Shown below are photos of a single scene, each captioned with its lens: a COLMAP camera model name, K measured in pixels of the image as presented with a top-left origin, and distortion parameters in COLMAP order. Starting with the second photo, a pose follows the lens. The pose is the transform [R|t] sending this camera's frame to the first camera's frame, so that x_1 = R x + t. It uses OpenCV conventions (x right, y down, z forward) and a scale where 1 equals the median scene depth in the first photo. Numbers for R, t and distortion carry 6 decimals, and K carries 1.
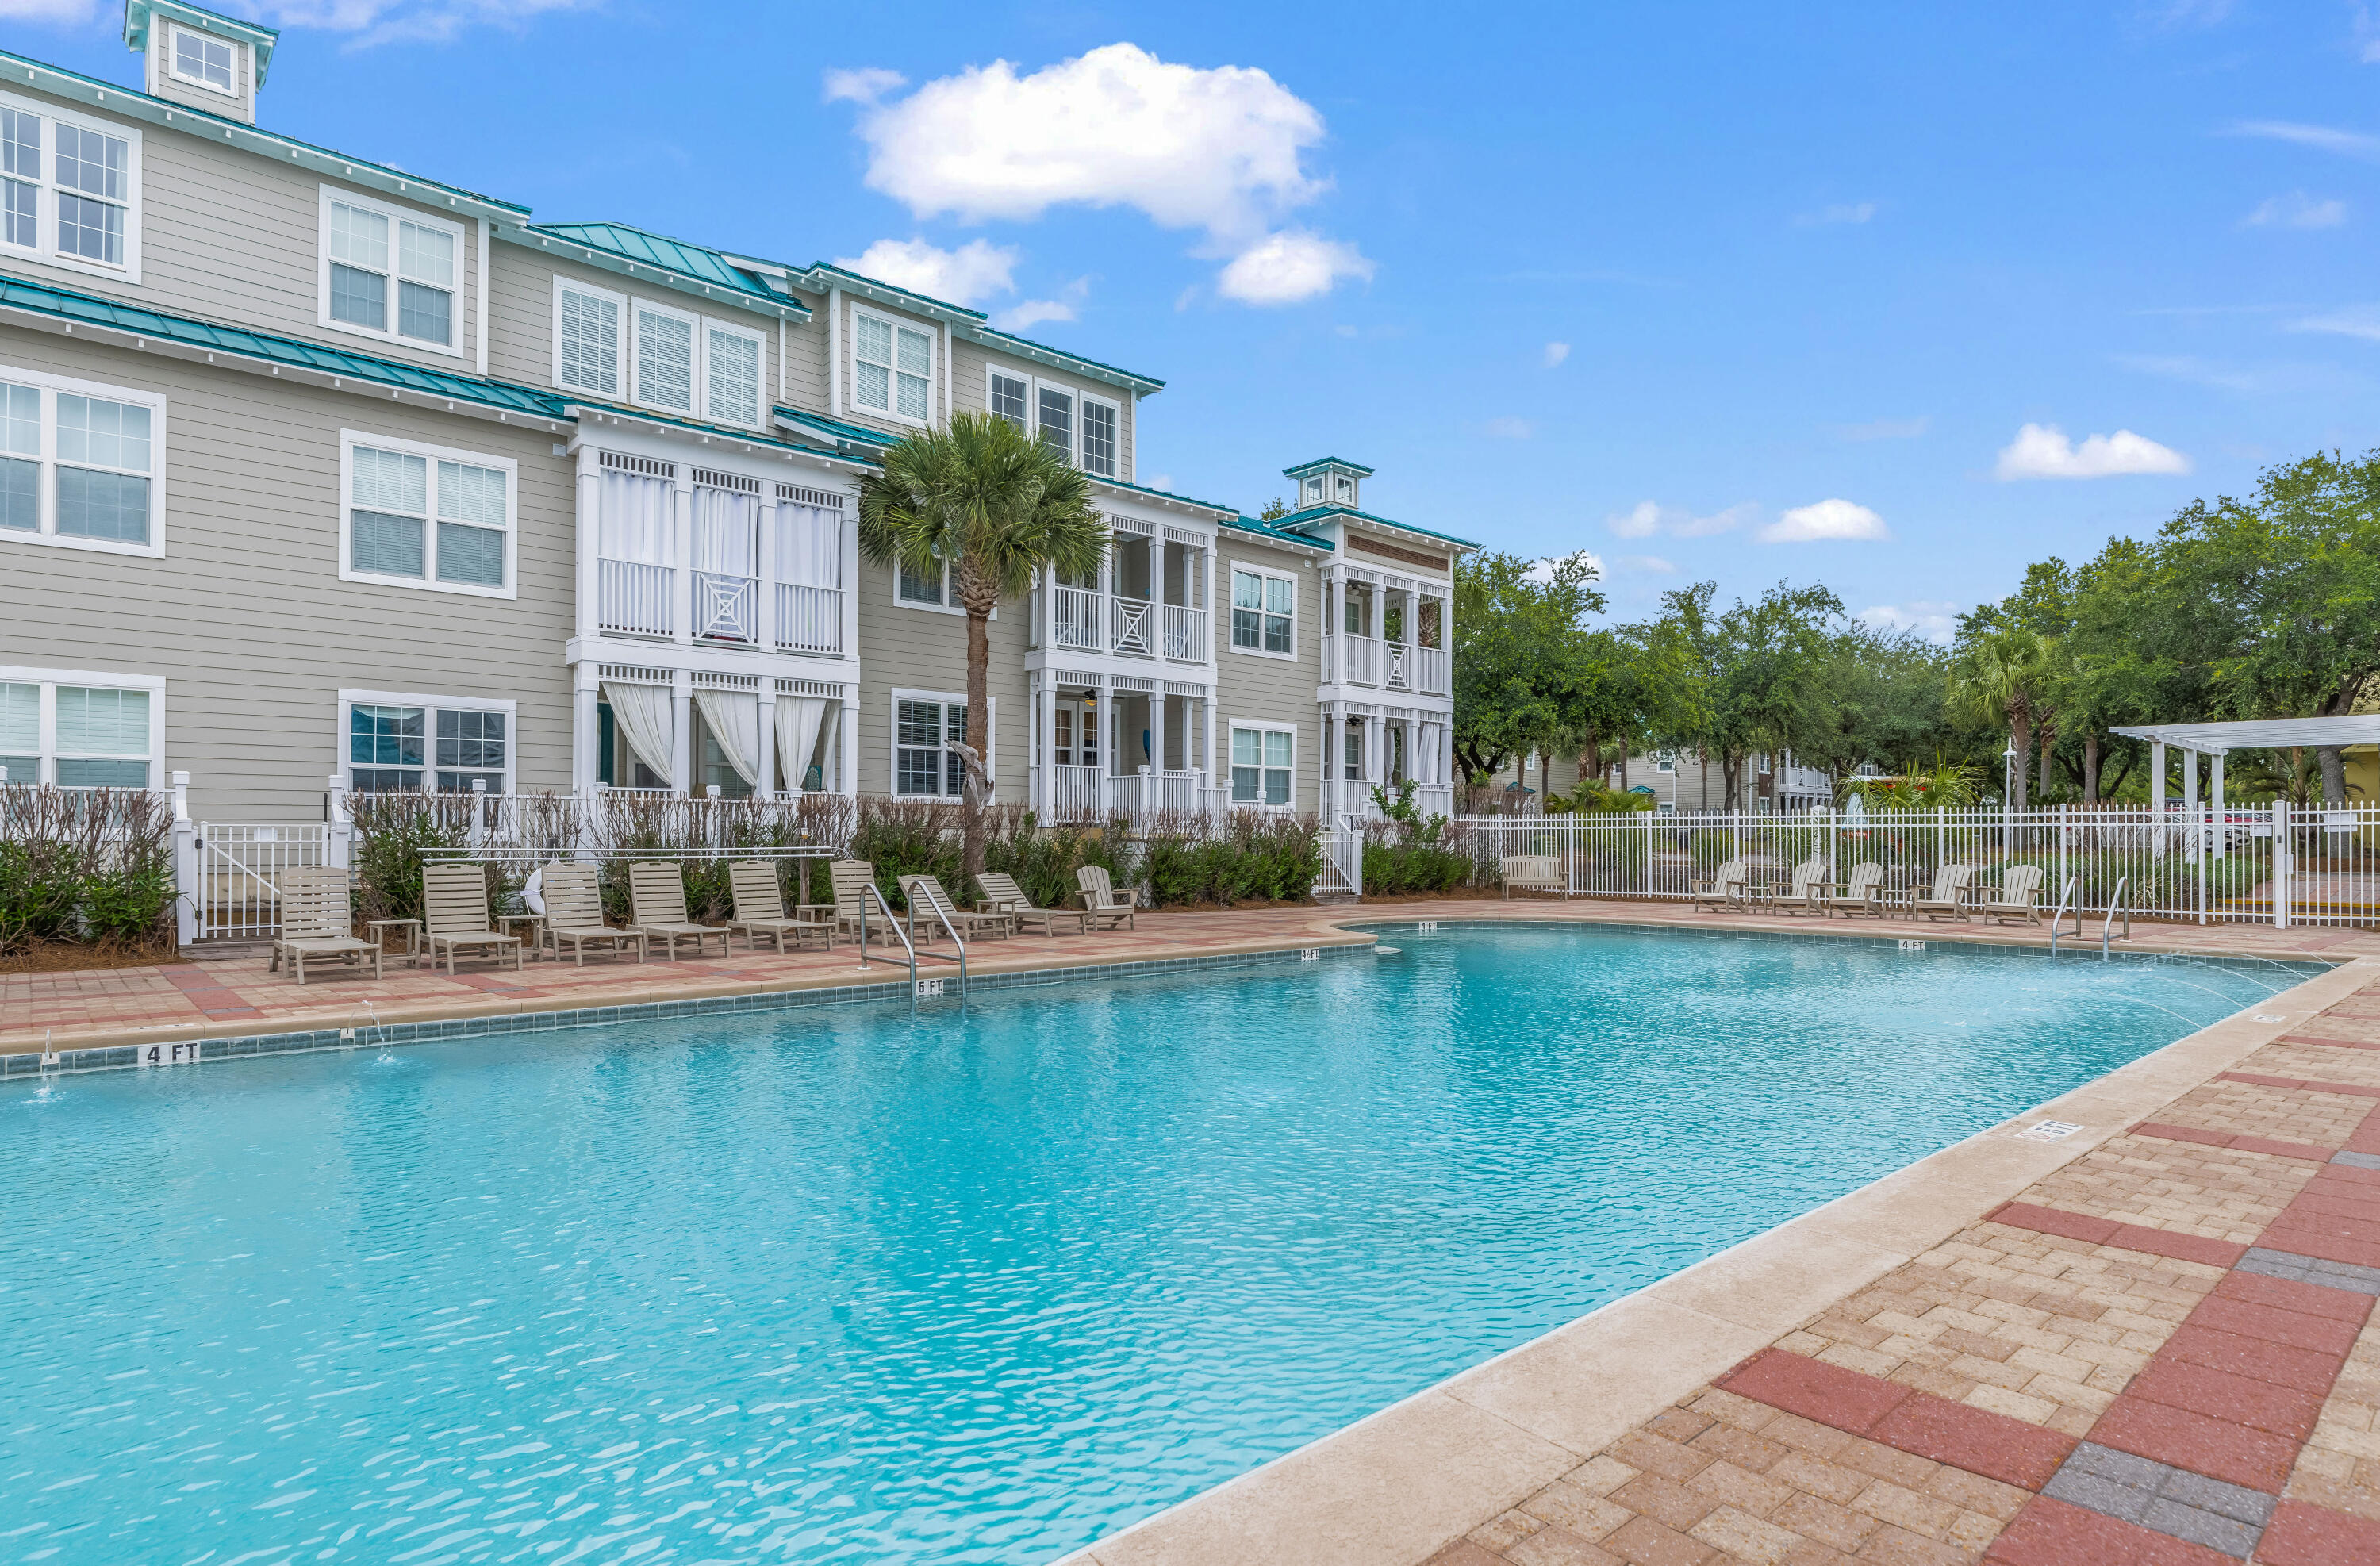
lens RADIAL K [[1266.8, 0, 1190.0], [0, 1266.8, 783.0], [0, 0, 1]] dist [-0.004631, 0.000554]
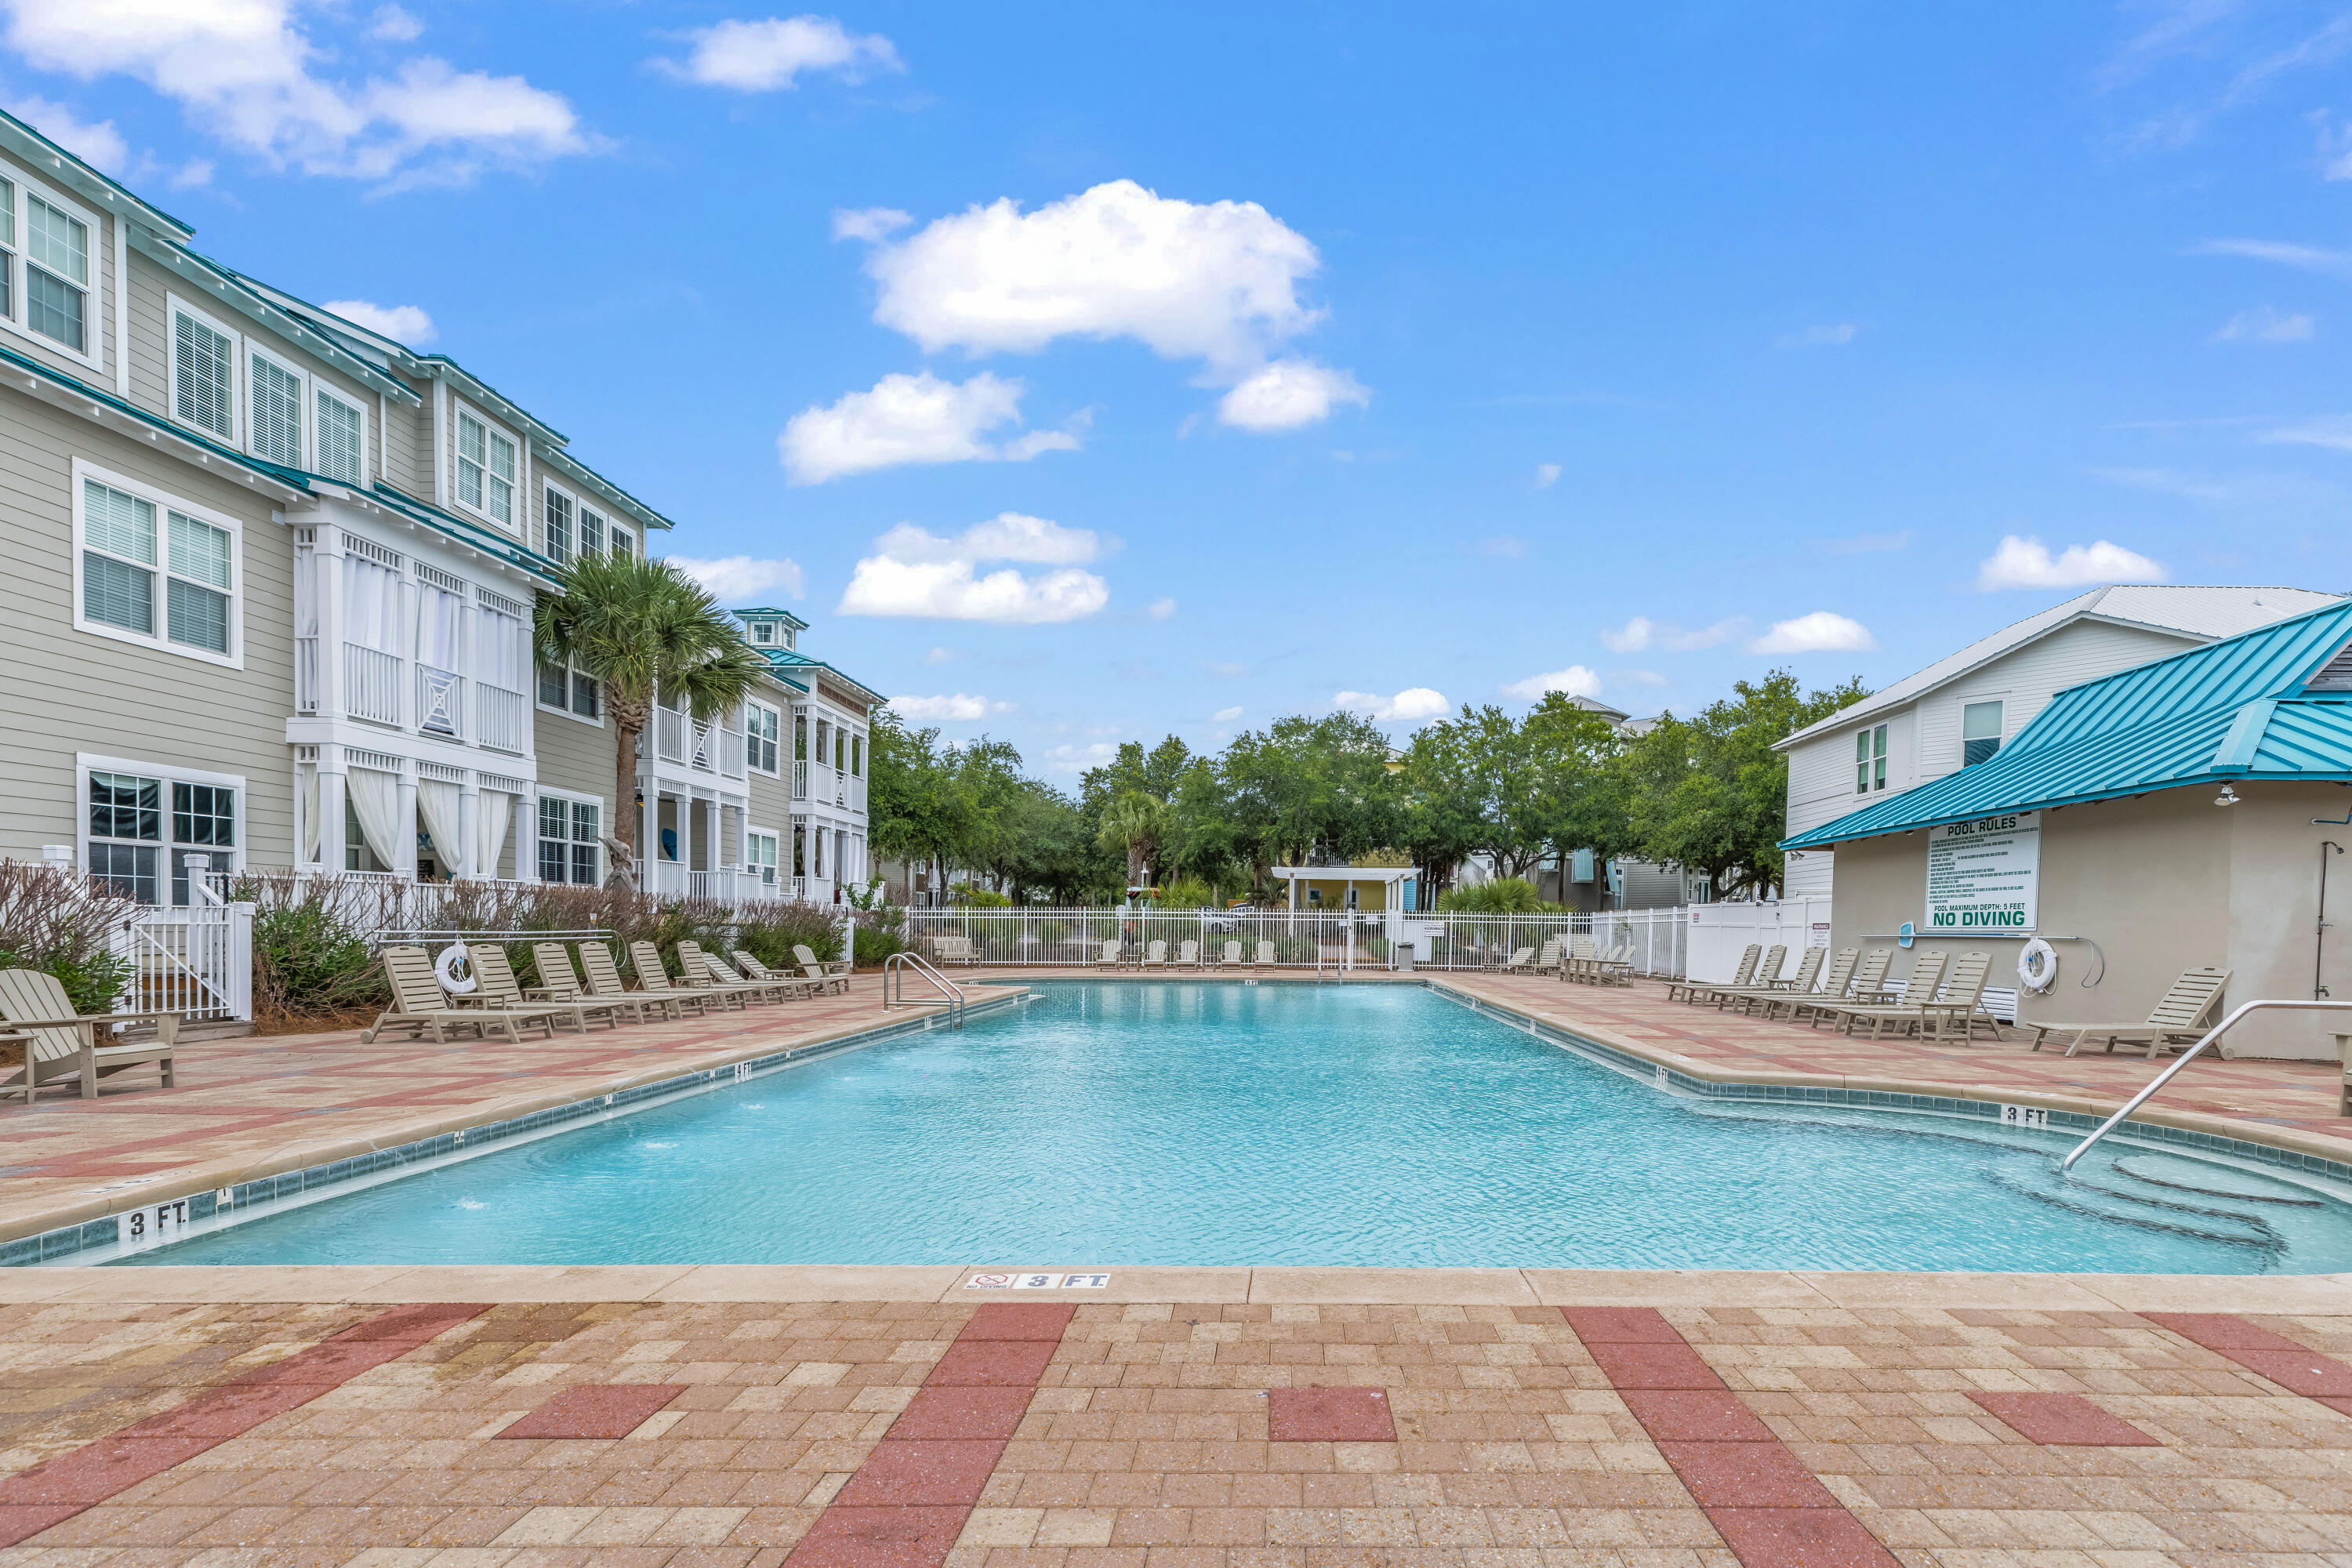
lens RADIAL K [[1128.2, 0, 1287.4], [0, 1128.2, 912.2], [0, 0, 1]] dist [0.002615, 0.000752]
pose [[0.666428, 0.013702, 0.745444, -0.514135], [-0.038760, 0.999116, 0.016287, -0.005749], [-0.744561, -0.039748, 0.666370, -0.130109]]
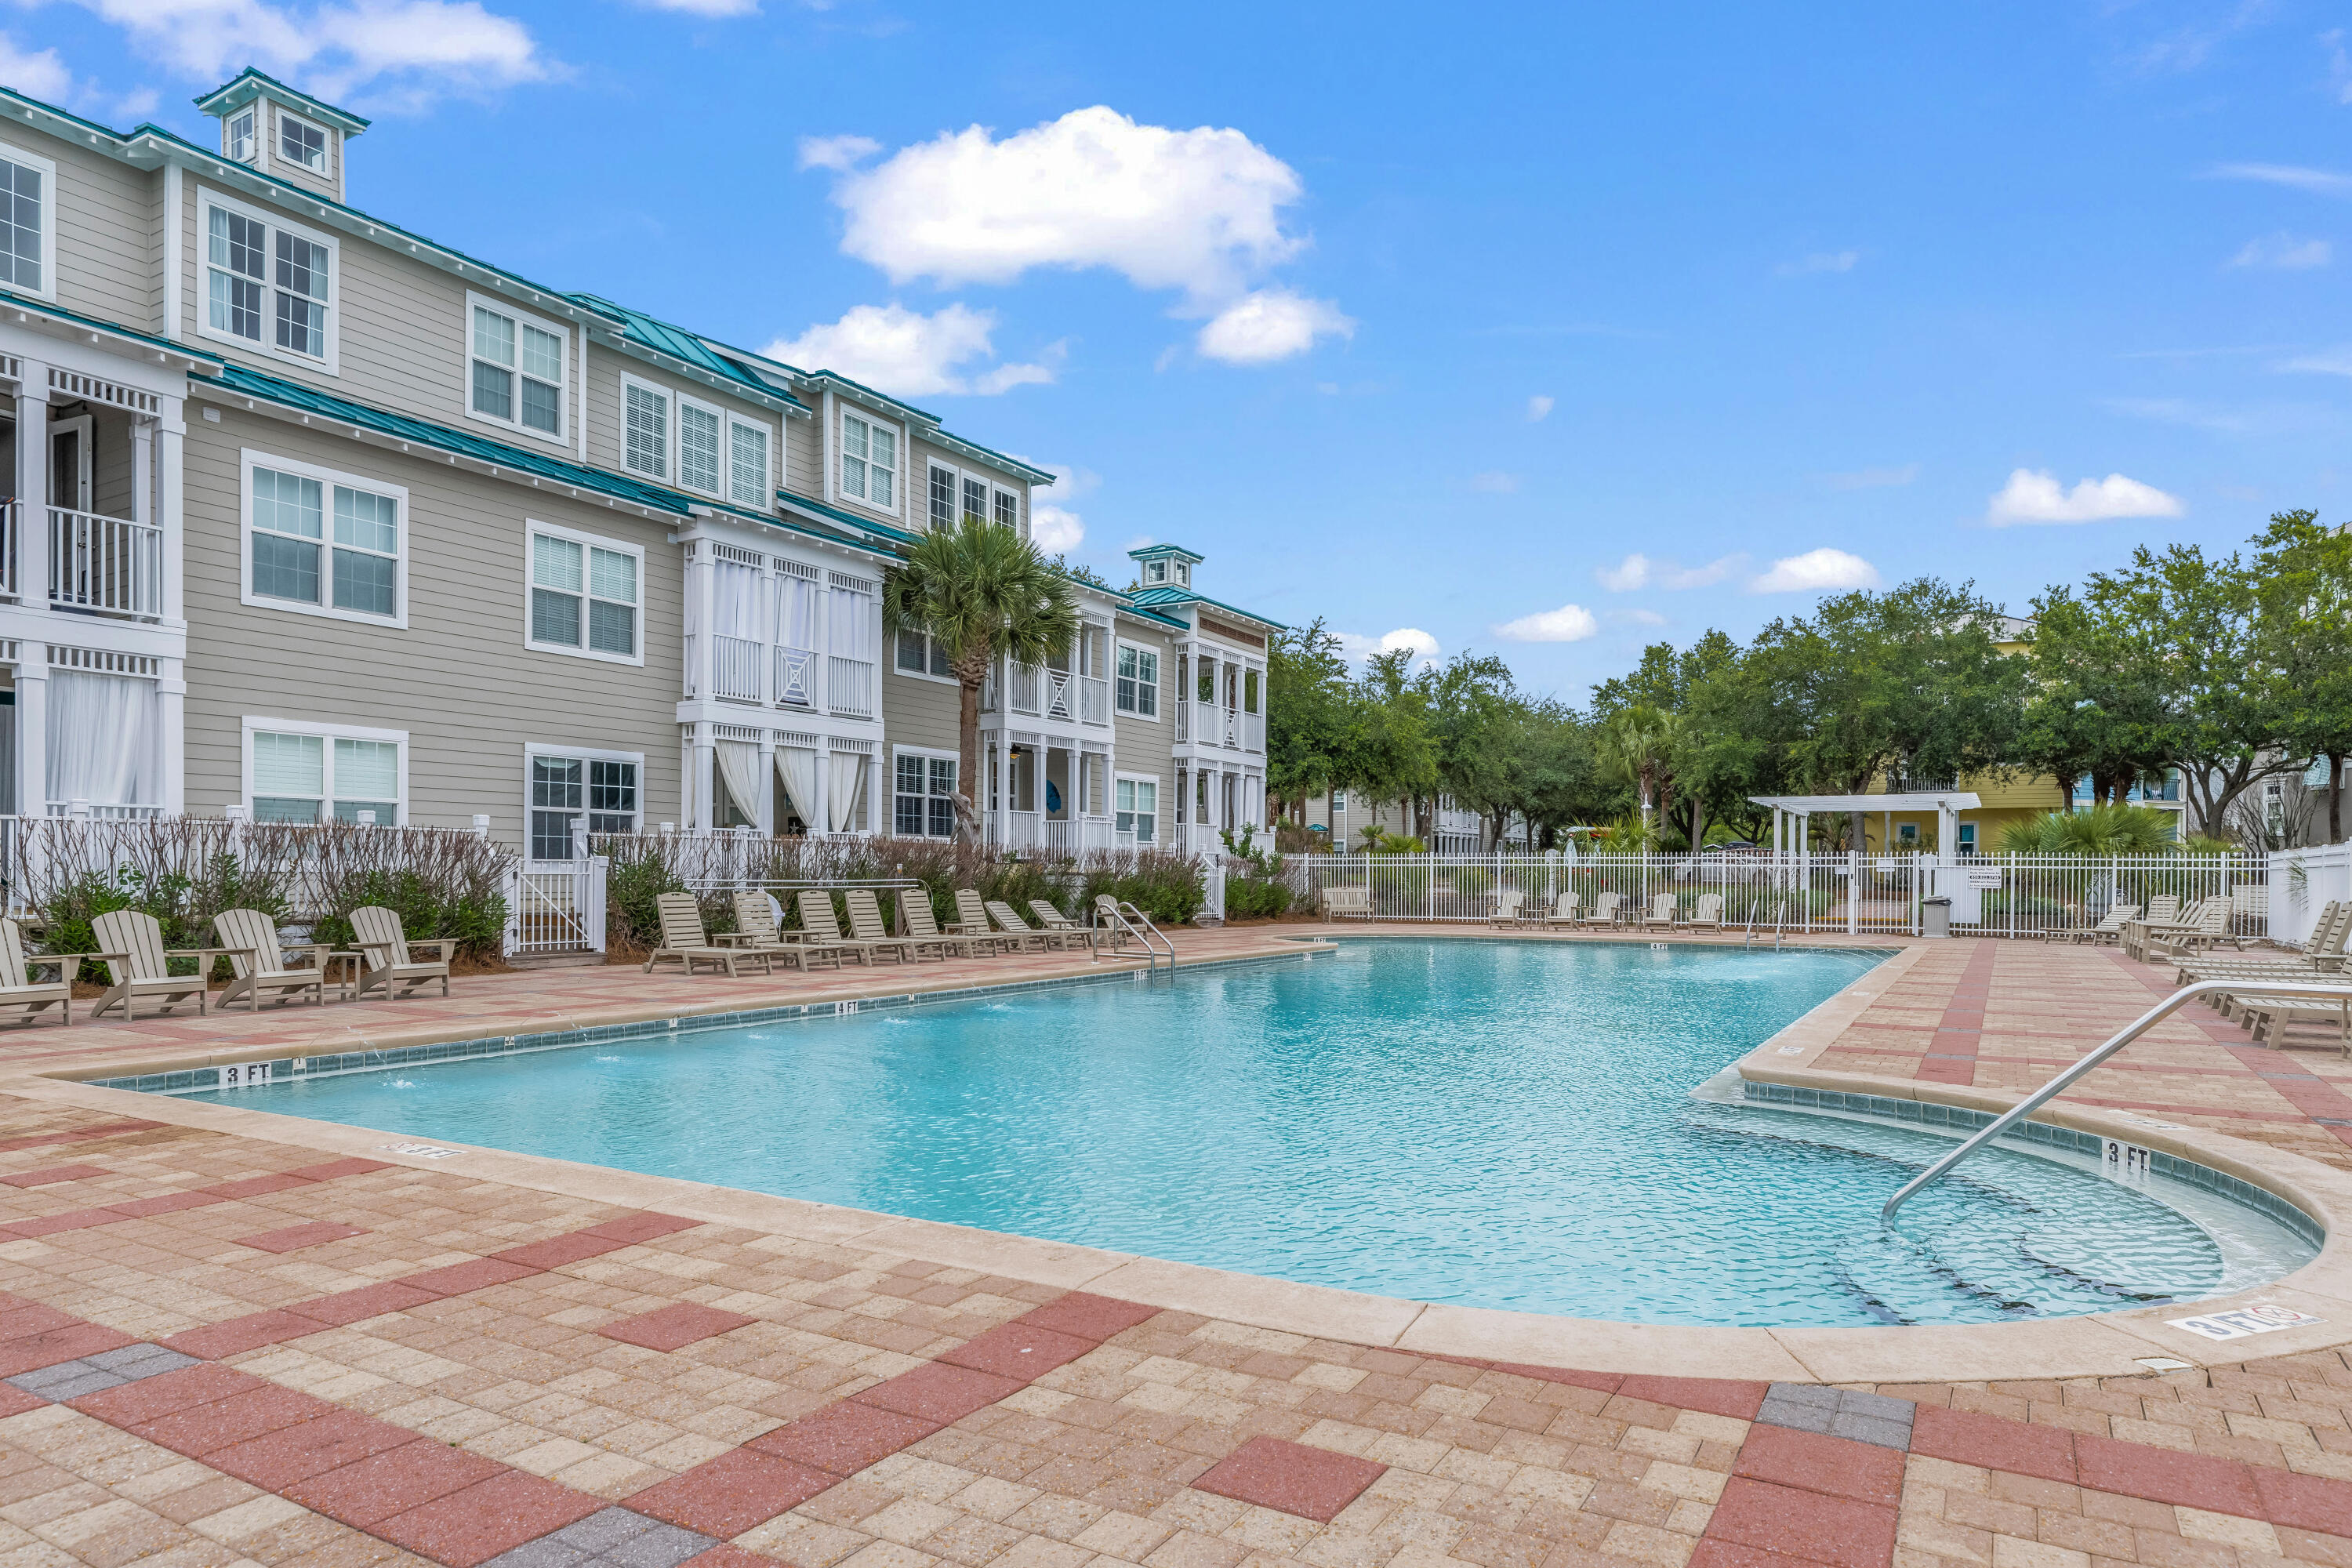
lens RADIAL K [[1379.5, 0, 1206.7], [0, 1379.5, 798.7], [0, 0, 1]] dist [0.006756, 0.000633]
pose [[0.950670, 0.020361, 0.309535, -0.345154], [-0.017474, 0.999774, -0.012096, -0.013483], [-0.309712, 0.006091, 0.950811, -0.299051]]
